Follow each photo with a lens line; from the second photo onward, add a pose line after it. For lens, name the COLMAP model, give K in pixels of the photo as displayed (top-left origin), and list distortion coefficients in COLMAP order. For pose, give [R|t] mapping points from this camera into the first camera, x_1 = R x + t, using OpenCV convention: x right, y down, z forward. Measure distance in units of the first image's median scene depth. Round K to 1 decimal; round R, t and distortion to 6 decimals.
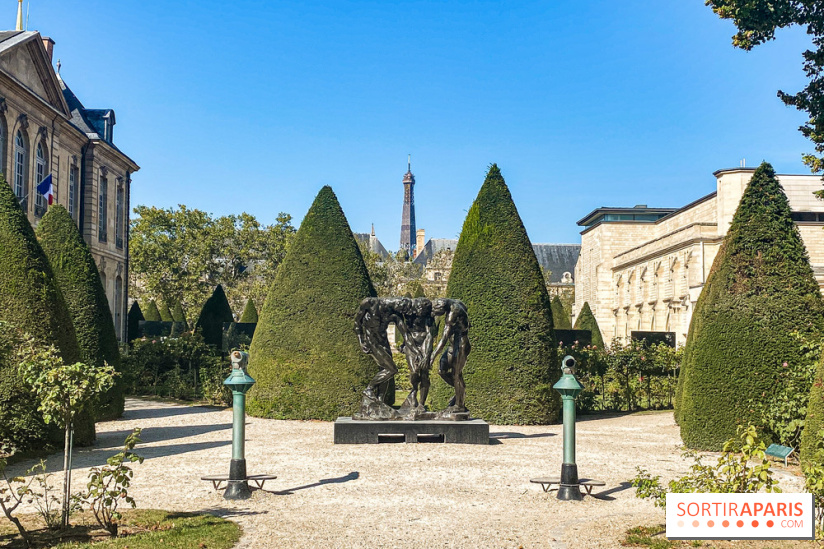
lens RADIAL K [[1008.7, 0, 412.0], [0, 1008.7, 274.5], [0, 0, 1]] dist [0.207697, -0.619034]
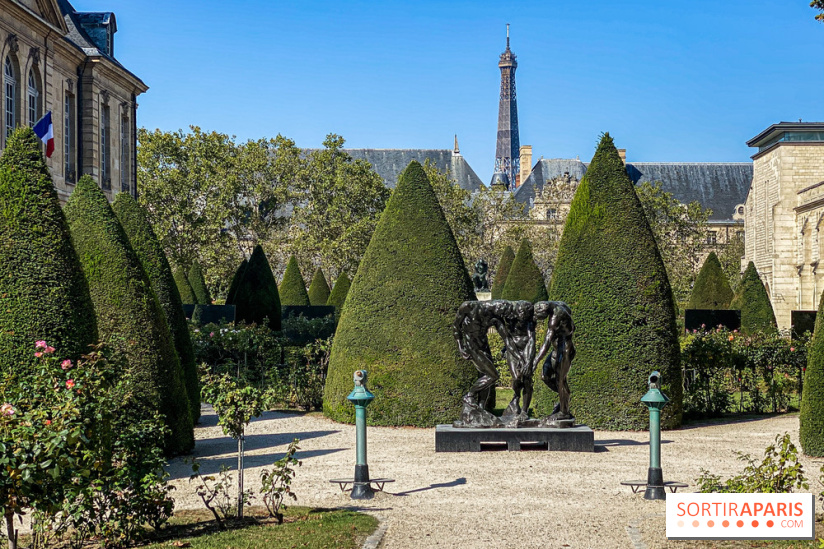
lens RADIAL K [[1505.1, 0, 423.2], [0, 1505.1, 274.0], [0, 0, 1]] dist [0.092004, 0.340486]
pose [[0.998073, -0.012243, -0.060838, 0.001678], [0.015061, 0.998824, 0.046080, -0.052749], [0.060202, -0.046907, 0.997083, -0.324652]]
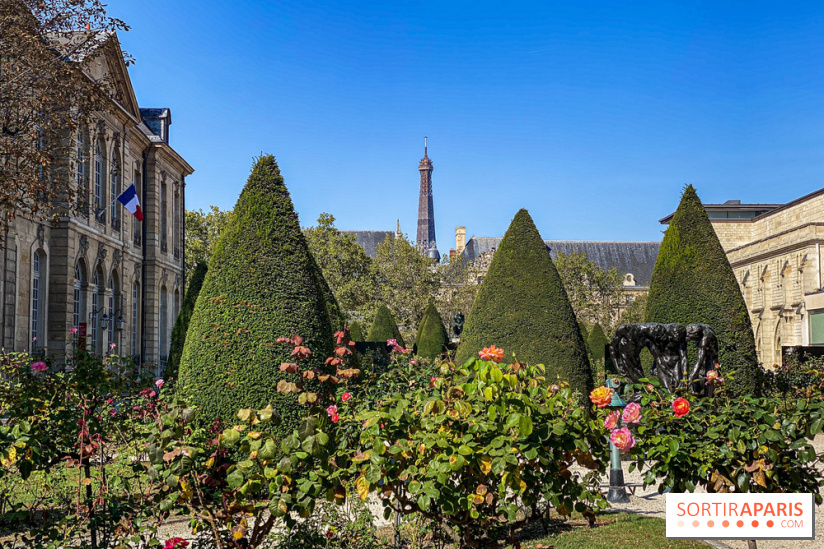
lens RADIAL K [[1176.3, 0, 412.0], [0, 1176.3, 274.5], [0, 0, 1]] dist [0.137773, -0.156547]
pose [[0.999830, -0.012644, -0.013389, -0.188761], [0.012625, 0.999919, -0.001490, -0.022852], [0.013407, 0.001321, 0.999909, -0.188273]]
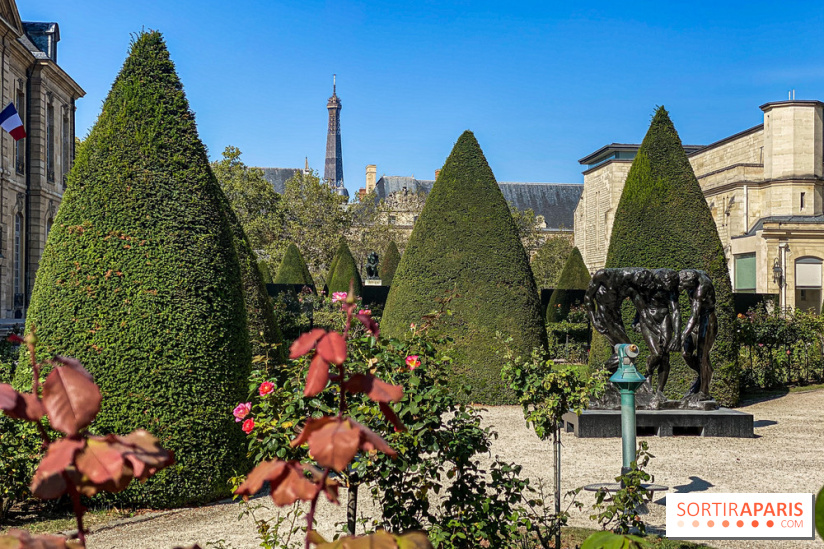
lens RADIAL K [[1176.3, 0, 412.0], [0, 1176.3, 274.5], [0, 0, 1]] dist [0.137773, -0.156547]
pose [[0.997852, -0.000283, 0.065511, -0.206201], [-0.002966, 0.998770, 0.049496, -0.016286], [-0.065444, -0.049584, 0.996624, 0.004045]]
